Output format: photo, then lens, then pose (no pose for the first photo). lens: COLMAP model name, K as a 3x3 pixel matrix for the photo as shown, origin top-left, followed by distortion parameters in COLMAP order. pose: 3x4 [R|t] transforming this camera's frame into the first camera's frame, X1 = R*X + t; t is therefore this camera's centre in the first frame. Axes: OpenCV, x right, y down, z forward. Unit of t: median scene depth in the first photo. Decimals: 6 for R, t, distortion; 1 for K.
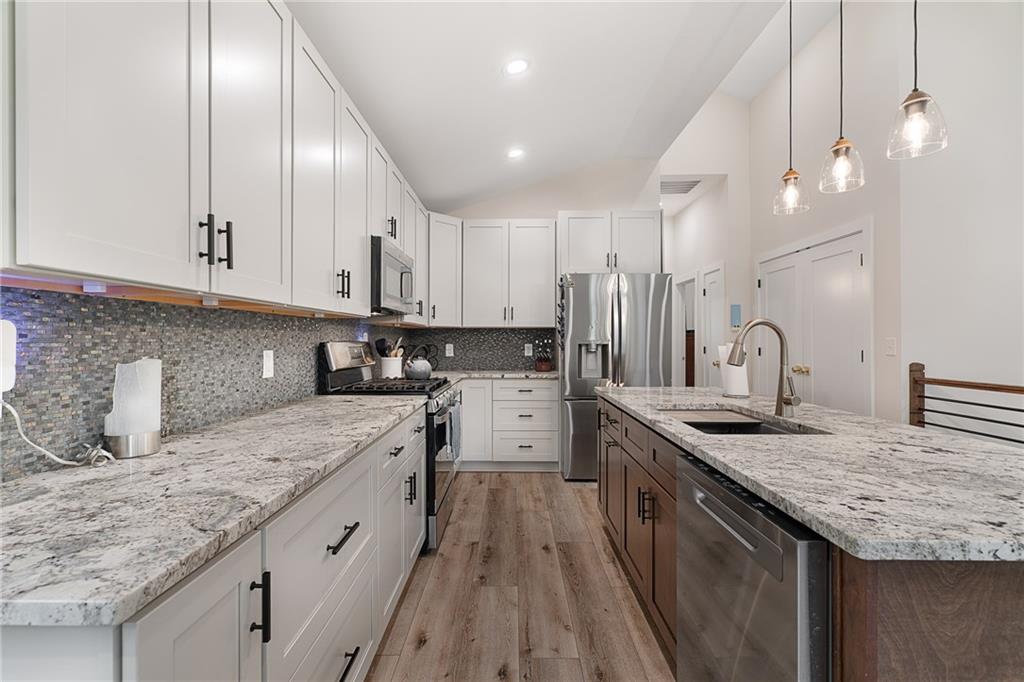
lens RADIAL K [[465.9, 0, 509.2], [0, 465.9, 336.9], [0, 0, 1]] dist [-0.002157, 0.001273]
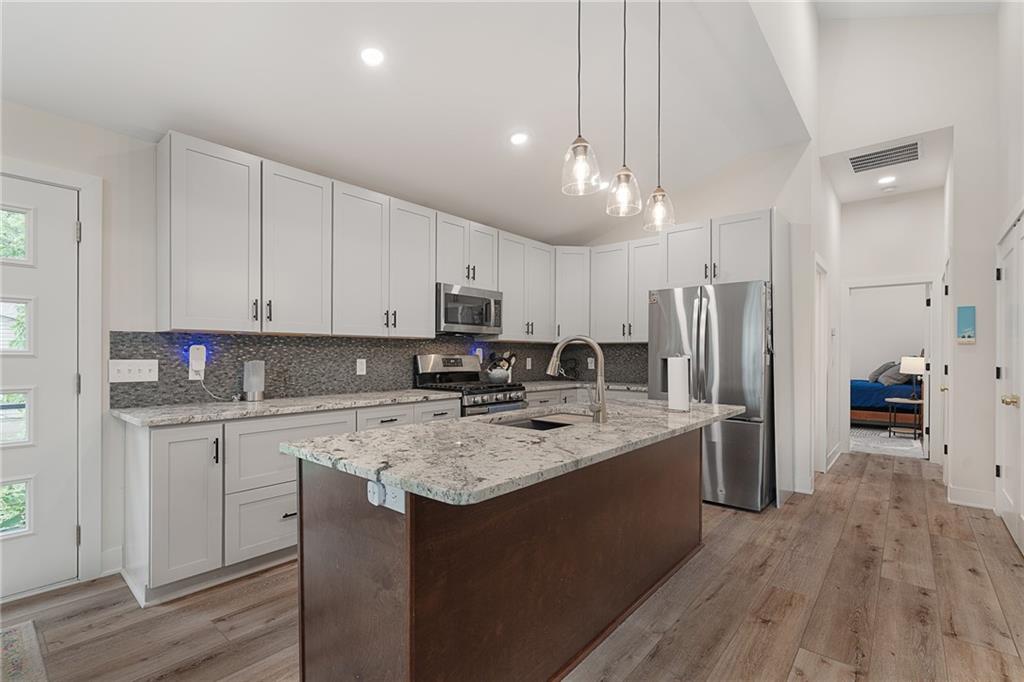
lens RADIAL K [[465.9, 0, 505.6], [0, 465.9, 355.2], [0, 0, 1]] dist [-0.002157, 0.001273]
pose [[0.769564, 0.004629, -0.638553, 0.635821], [-0.000309, 0.999976, 0.006876, 0.001429], [0.638569, -0.005094, 0.769547, -0.001632]]
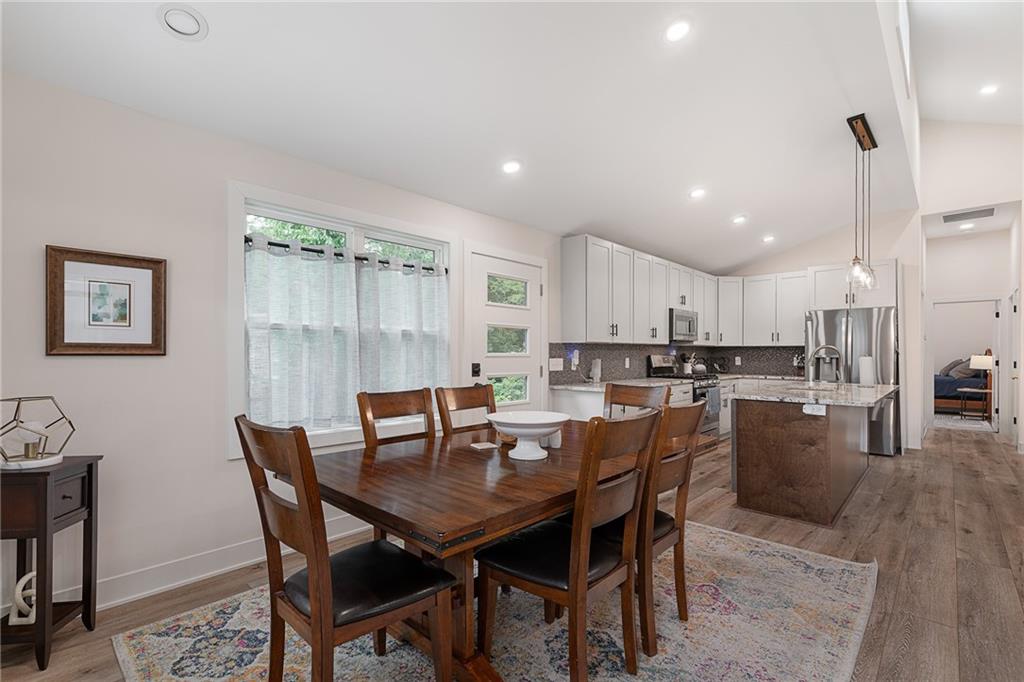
lens RADIAL K [[465.9, 0, 513.4], [0, 465.9, 352.1], [0, 0, 1]] dist [-0.002157, 0.001273]
pose [[0.742543, 0.000482, -0.669798, 0.512267], [0.002041, 0.999993, 0.002982, -0.009232], [0.669795, -0.003582, 0.742537, -0.925868]]
